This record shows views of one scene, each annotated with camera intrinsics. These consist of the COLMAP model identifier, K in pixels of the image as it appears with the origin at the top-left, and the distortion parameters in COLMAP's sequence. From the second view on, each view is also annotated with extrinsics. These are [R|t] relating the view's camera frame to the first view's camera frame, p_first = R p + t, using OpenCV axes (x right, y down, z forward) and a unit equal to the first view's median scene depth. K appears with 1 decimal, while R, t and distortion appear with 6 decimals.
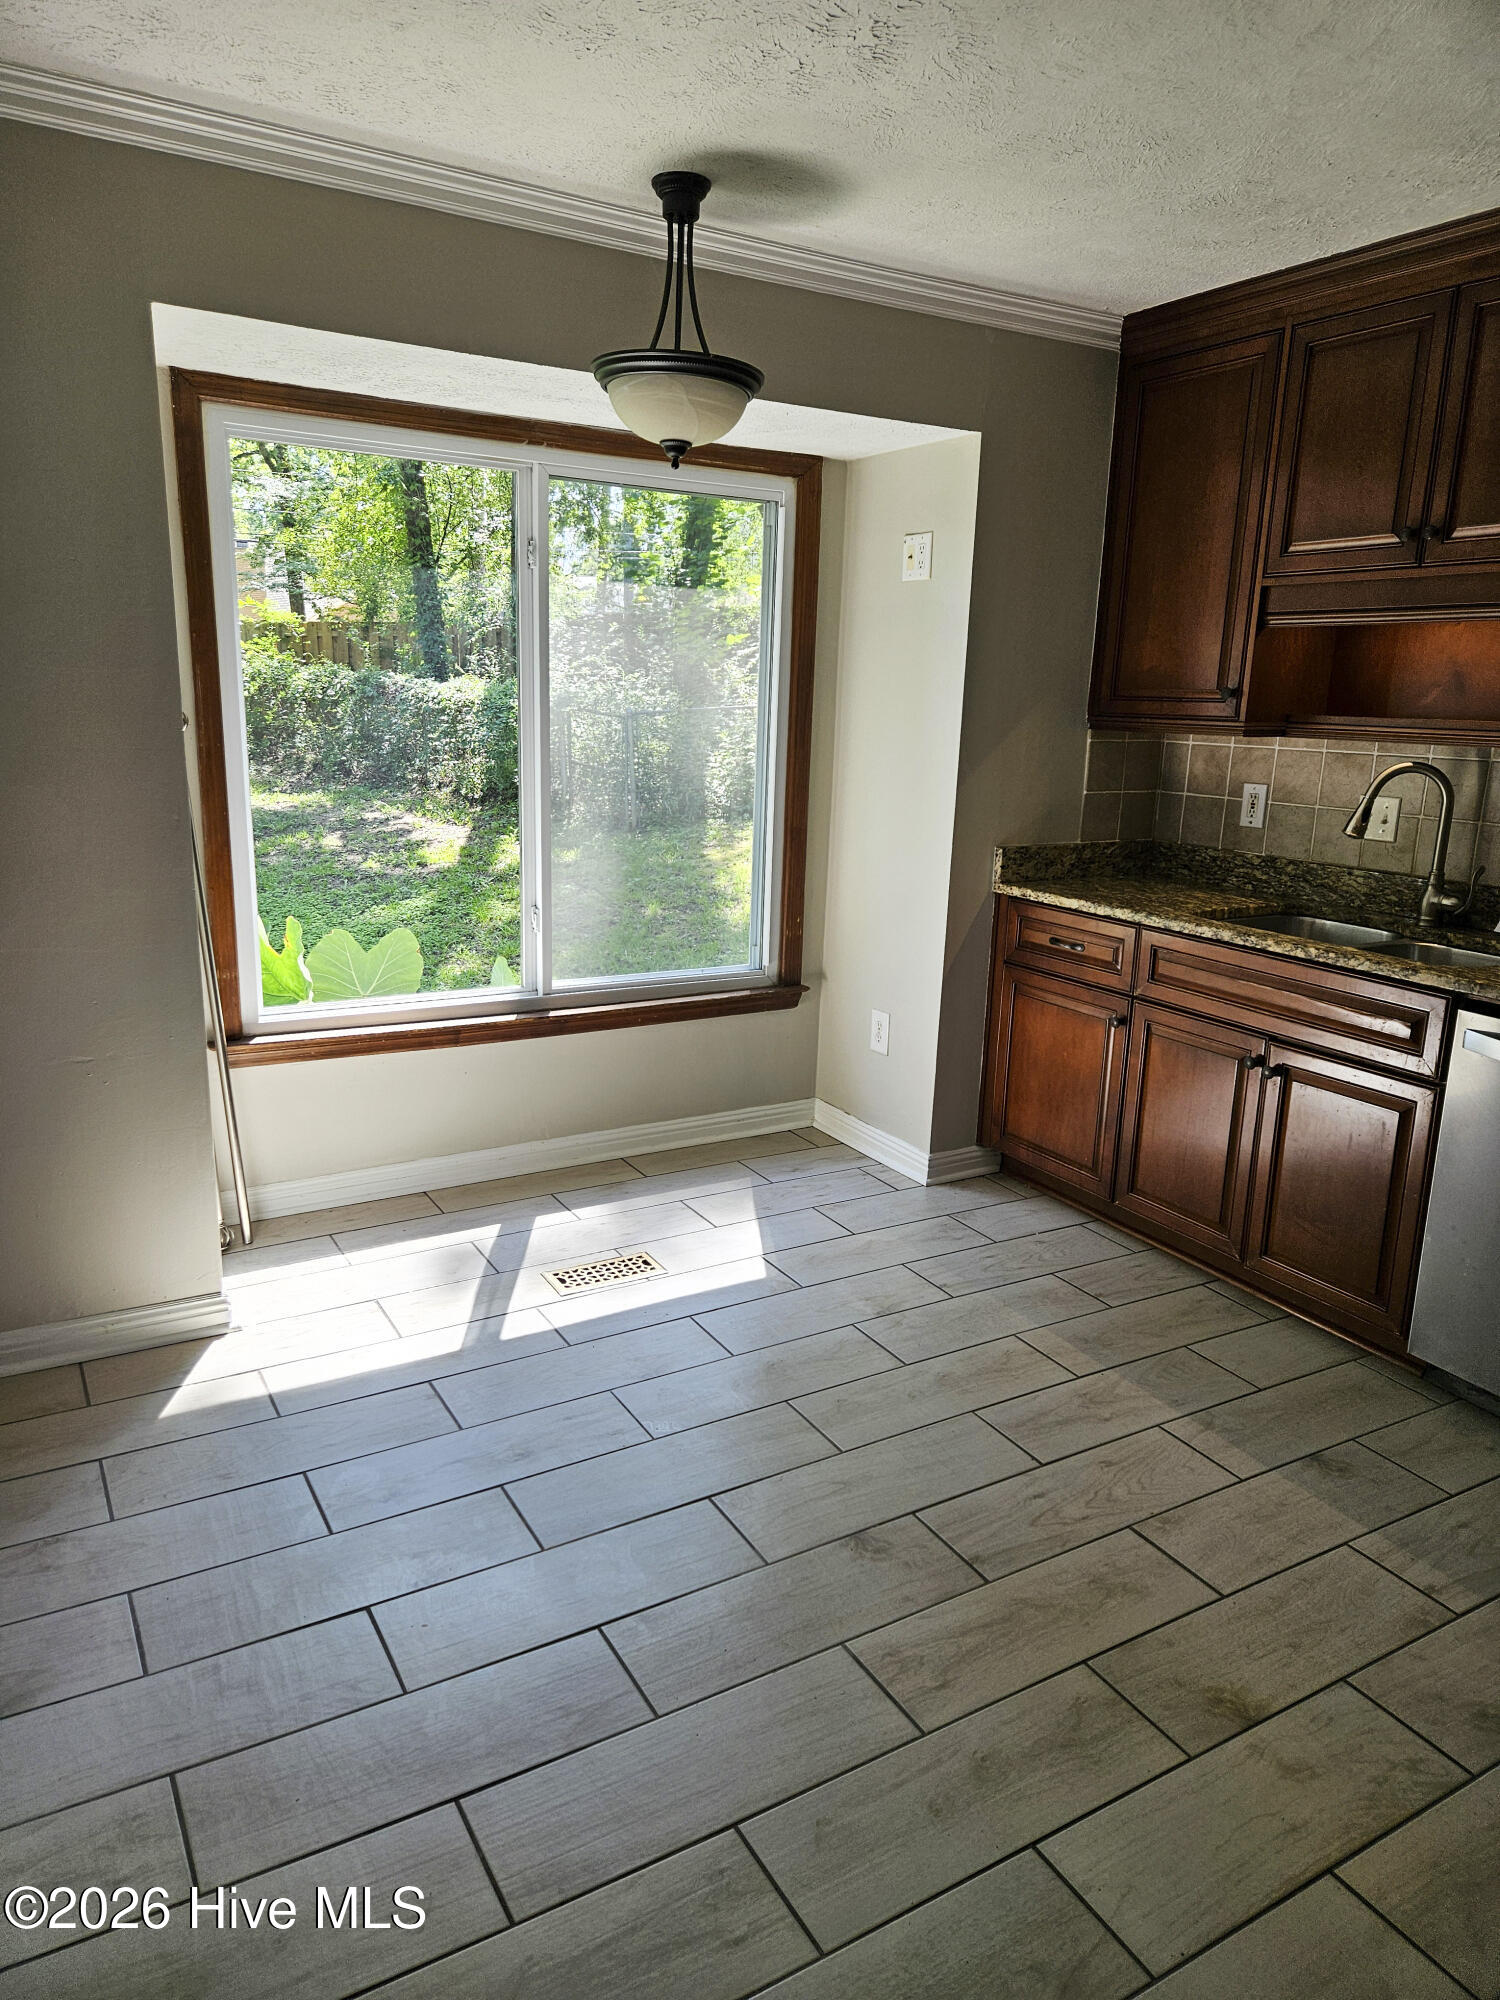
lens RADIAL K [[1328.8, 0, 739.0], [0, 1328.8, 998.0], [0, 0, 1]] dist [0.082014, -0.067792]
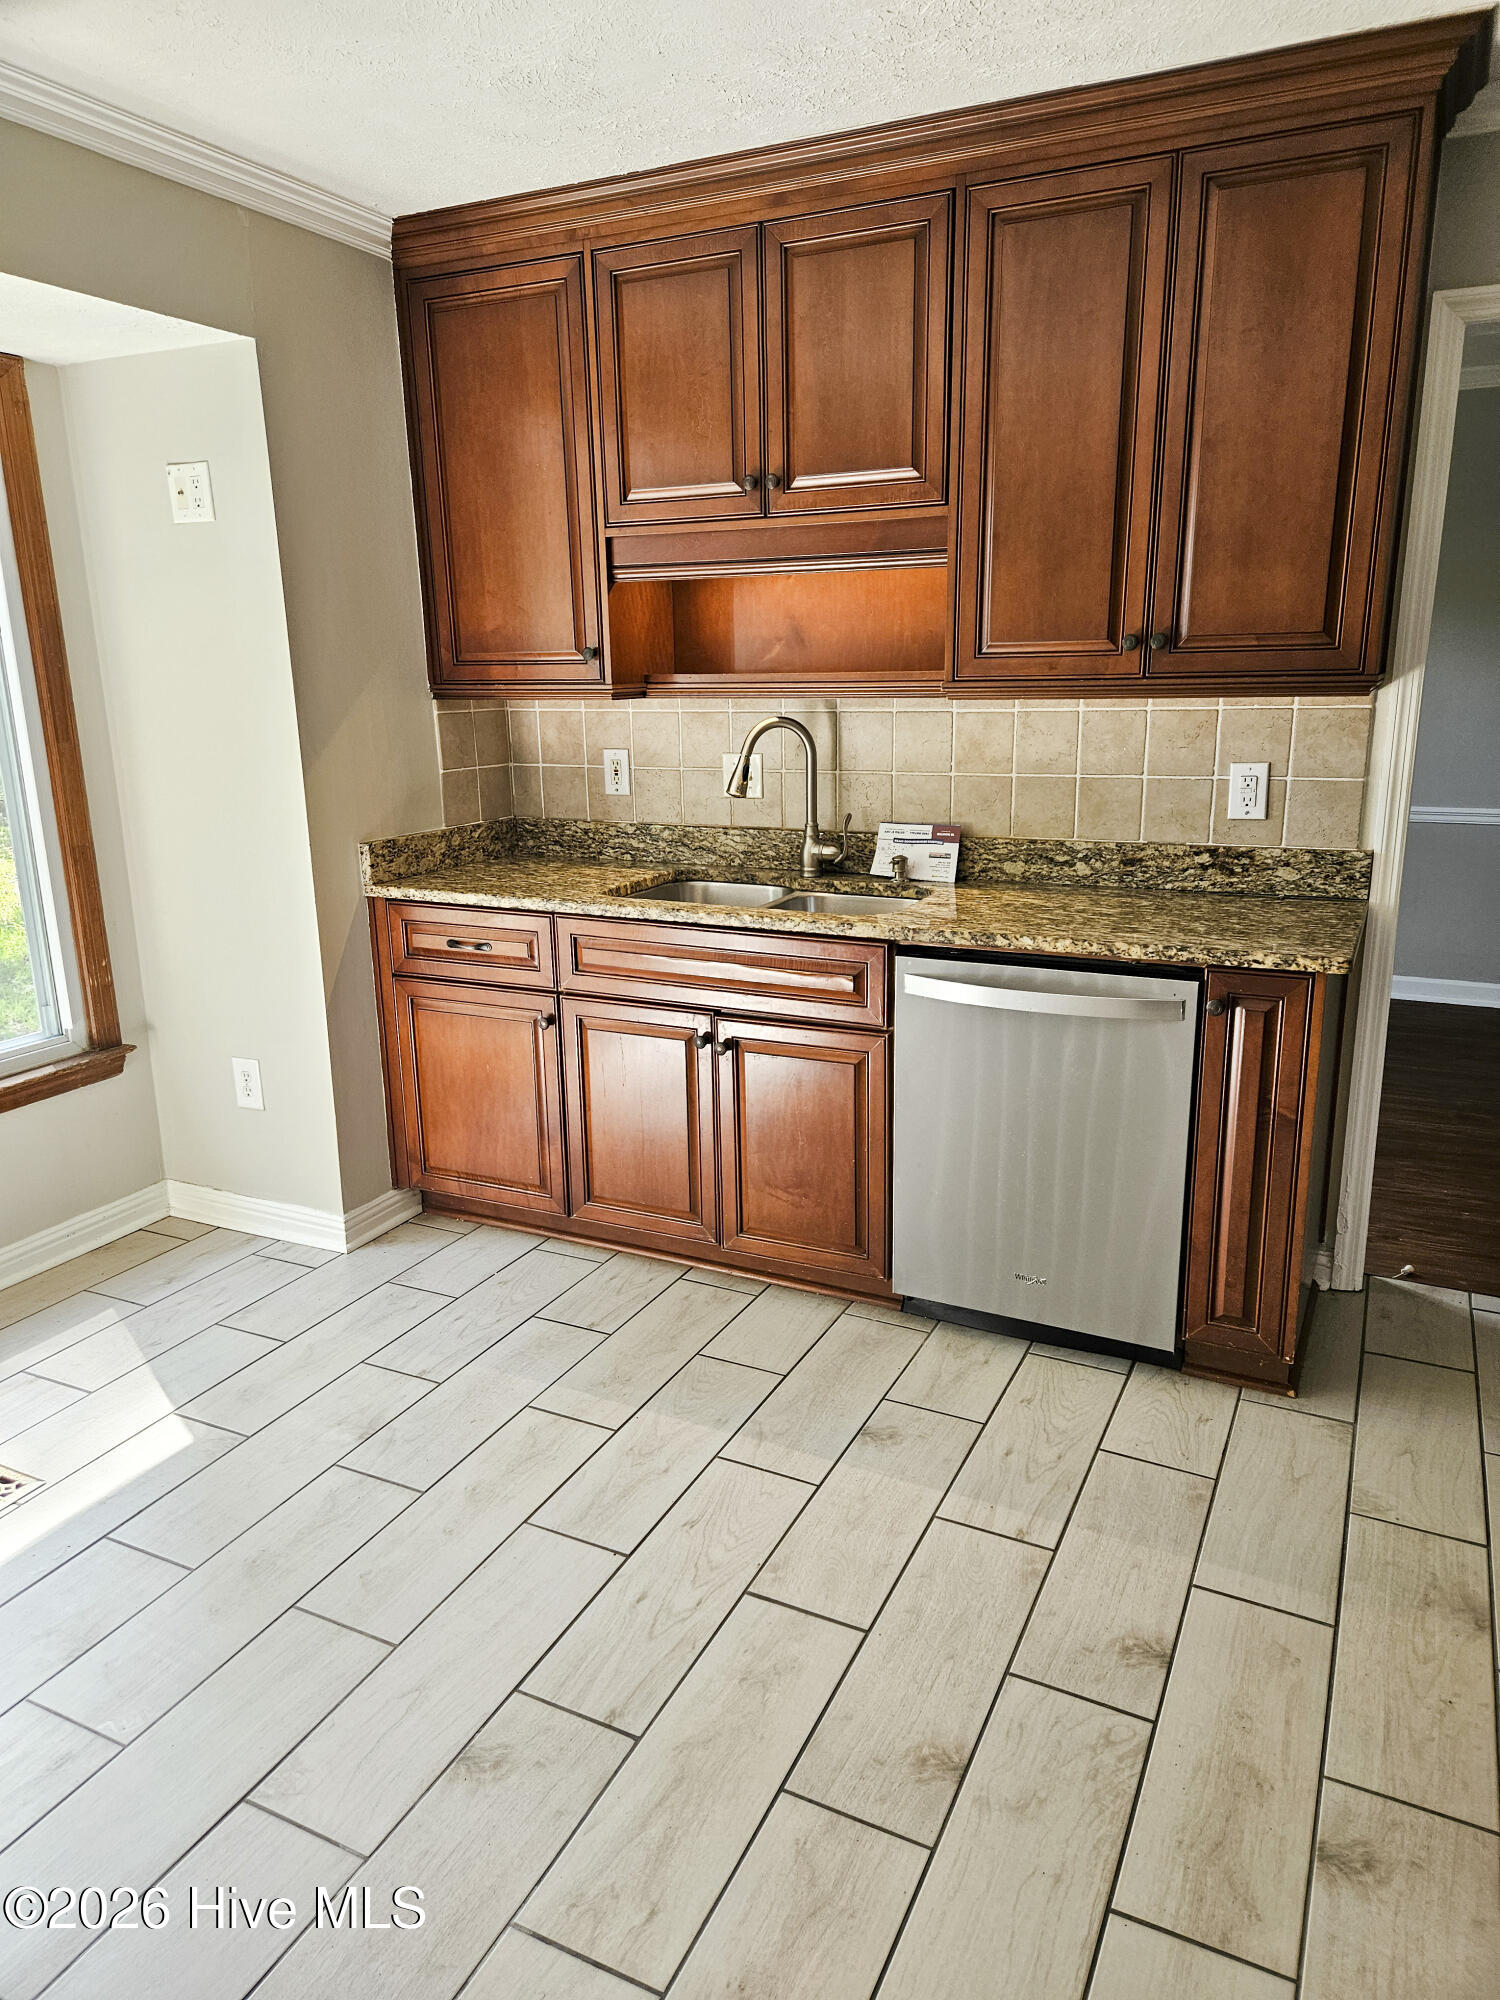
lens RADIAL K [[1328.8, 0, 756.3], [0, 1328.8, 1005.3], [0, 0, 1]] dist [0.082014, -0.067792]
pose [[0.830734, -0.179013, 0.527101, -0.077441], [0.165381, 0.983497, 0.073364, -0.039159], [-0.531536, 0.026226, 0.846630, 0.175586]]
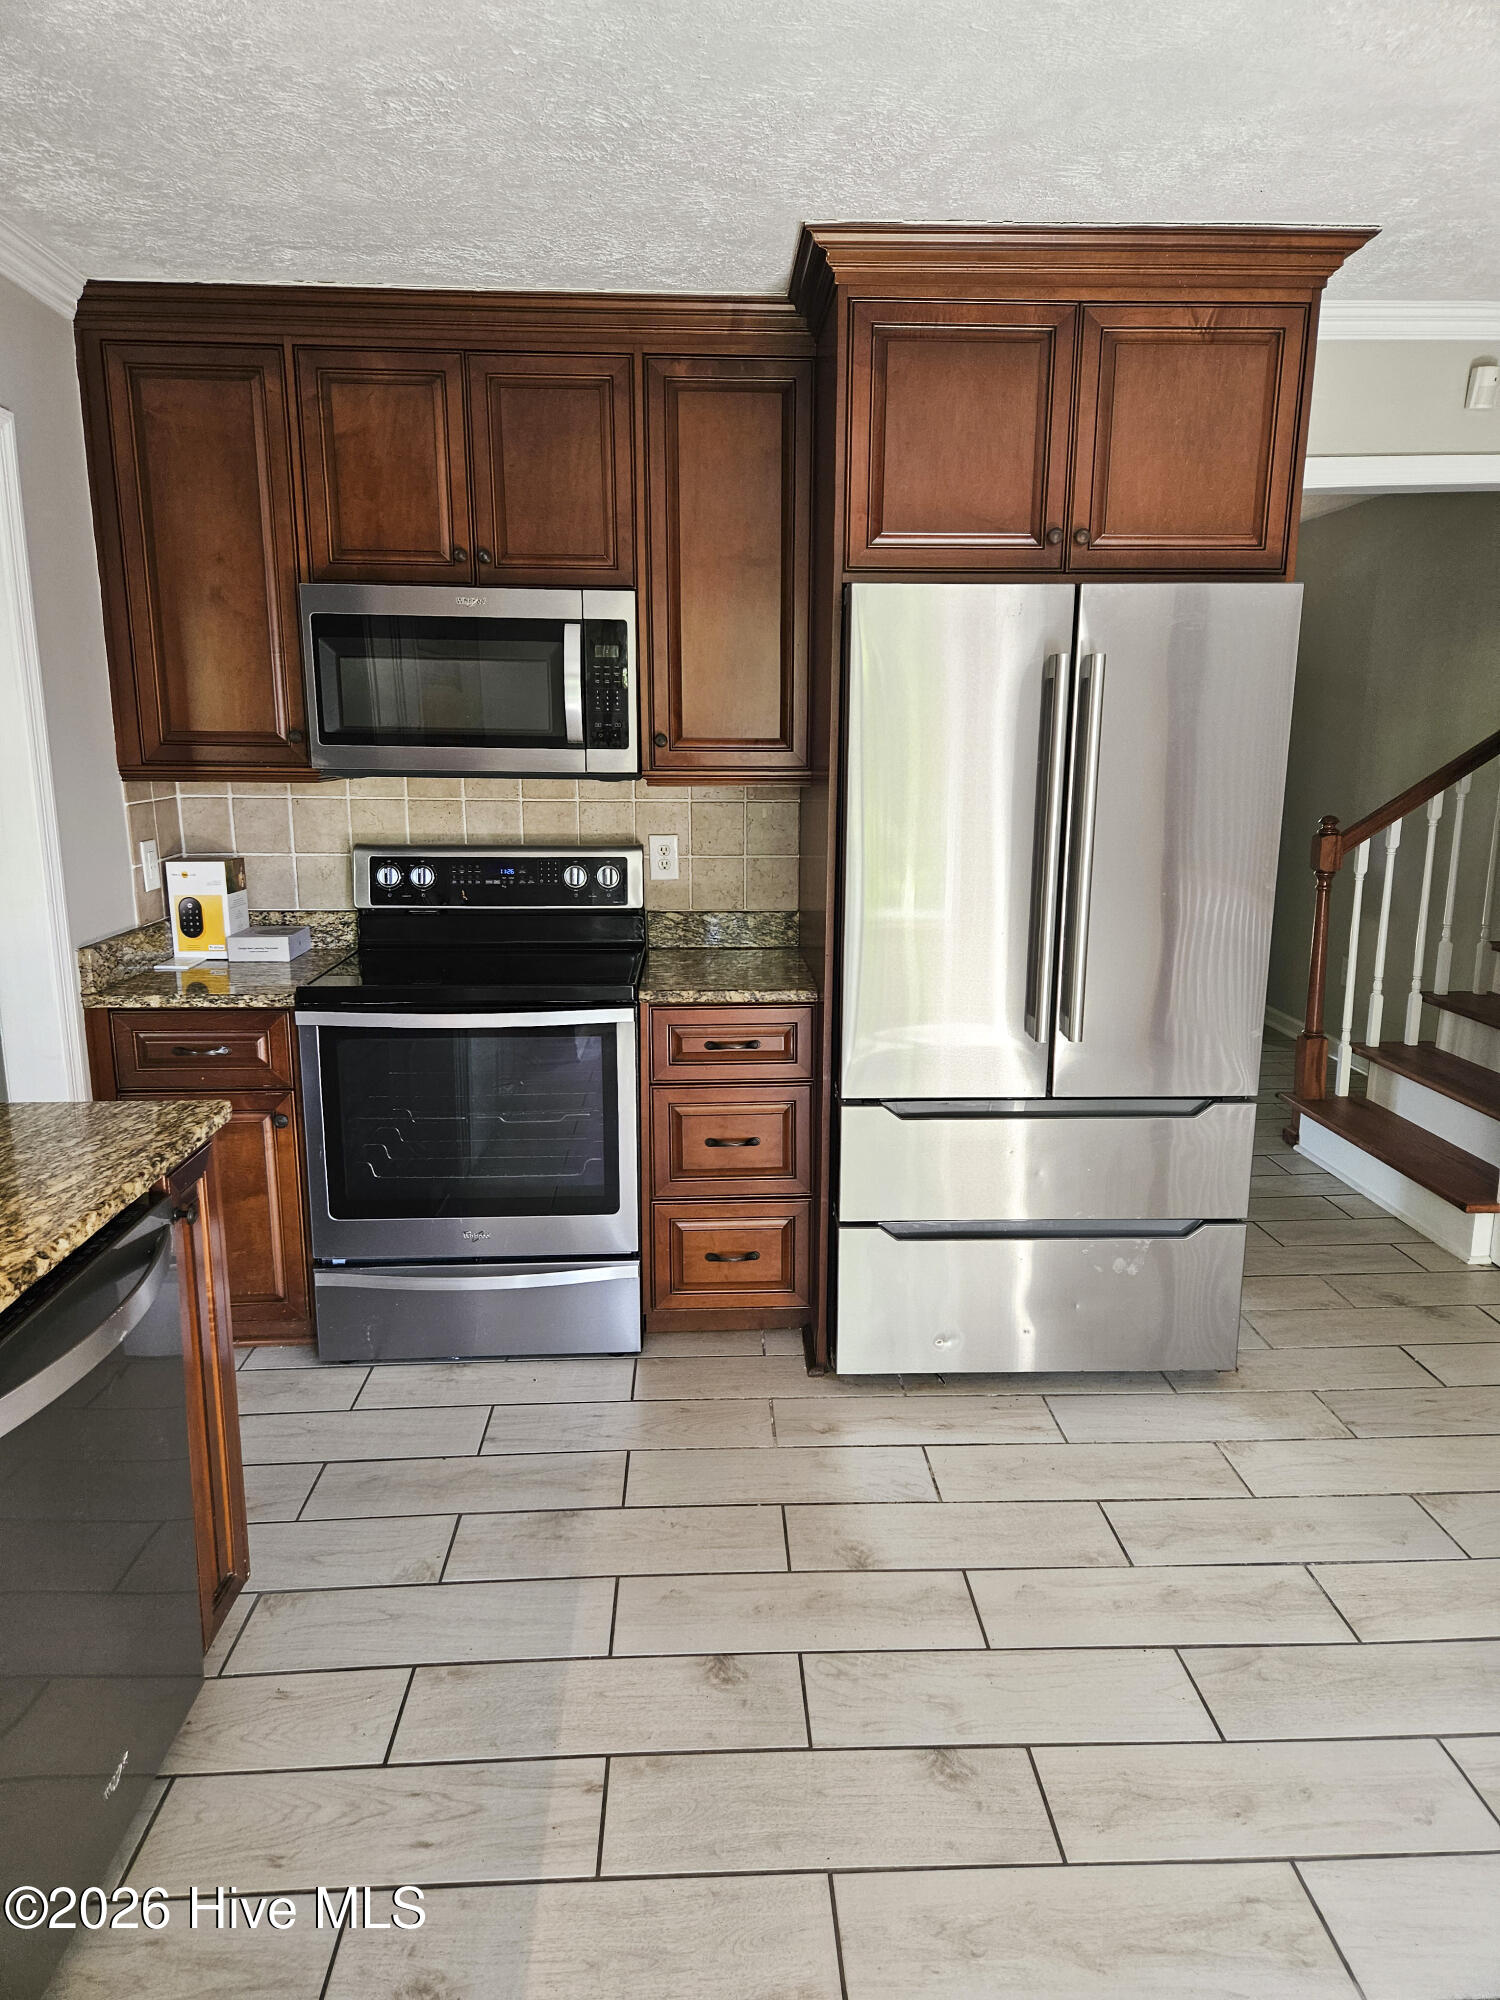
lens RADIAL K [[1328.8, 0, 762.0], [0, 1328.8, 998.3], [0, 0, 1]] dist [0.082014, -0.067792]
pose [[-0.887084, -0.118485, 0.446142, 0.067642], [0.078989, 0.913279, 0.399603, -0.243517], [-0.454799, 0.389722, -0.800796, 1.012301]]
